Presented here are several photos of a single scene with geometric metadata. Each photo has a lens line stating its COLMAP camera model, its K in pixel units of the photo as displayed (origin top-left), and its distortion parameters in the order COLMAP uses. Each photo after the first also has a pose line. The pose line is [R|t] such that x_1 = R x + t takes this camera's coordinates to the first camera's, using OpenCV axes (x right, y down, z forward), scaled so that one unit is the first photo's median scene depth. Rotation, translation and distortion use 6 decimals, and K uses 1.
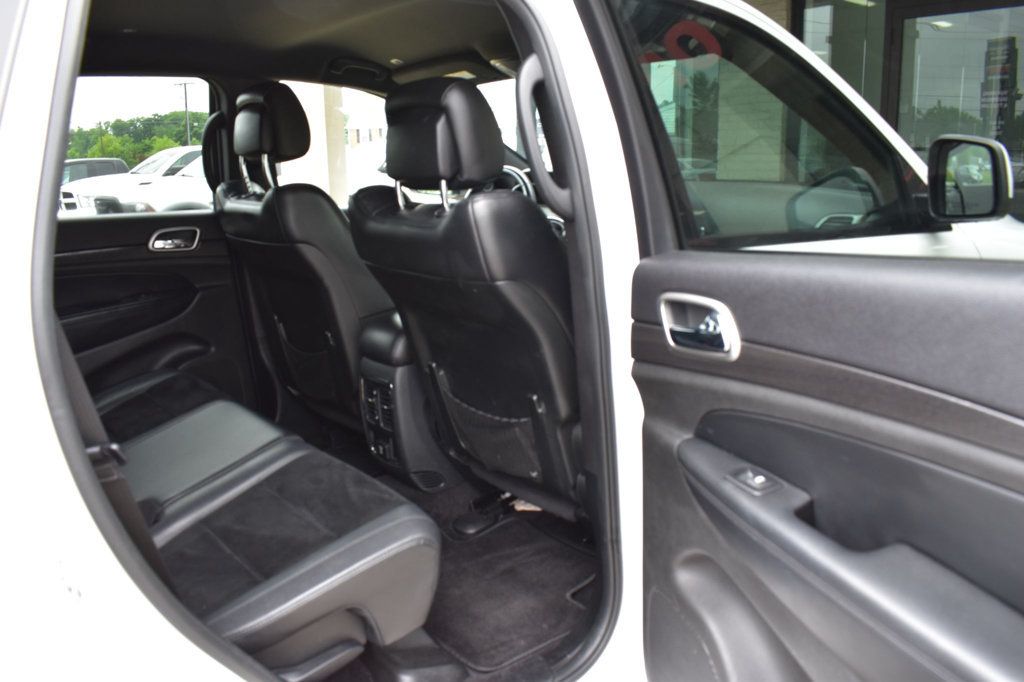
lens RADIAL K [[768.1, 0, 512.0], [0, 768.1, 341.0], [0, 0, 1]] dist [-0.121144, 0.001862]
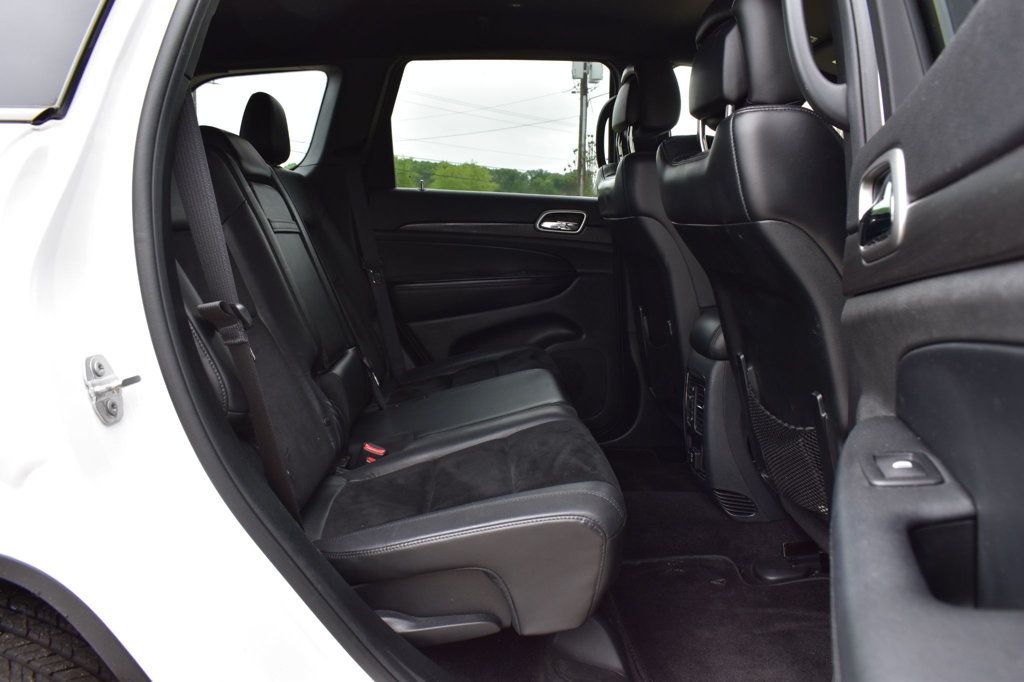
lens RADIAL K [[768.1, 0, 512.0], [0, 768.1, 341.0], [0, 0, 1]] dist [-0.121144, 0.001862]
pose [[0.798131, 0.133912, -0.587414, 0.160231], [-0.174169, 0.984641, -0.012179, 0.061189], [0.576760, 0.112029, 0.809195, 0.176246]]
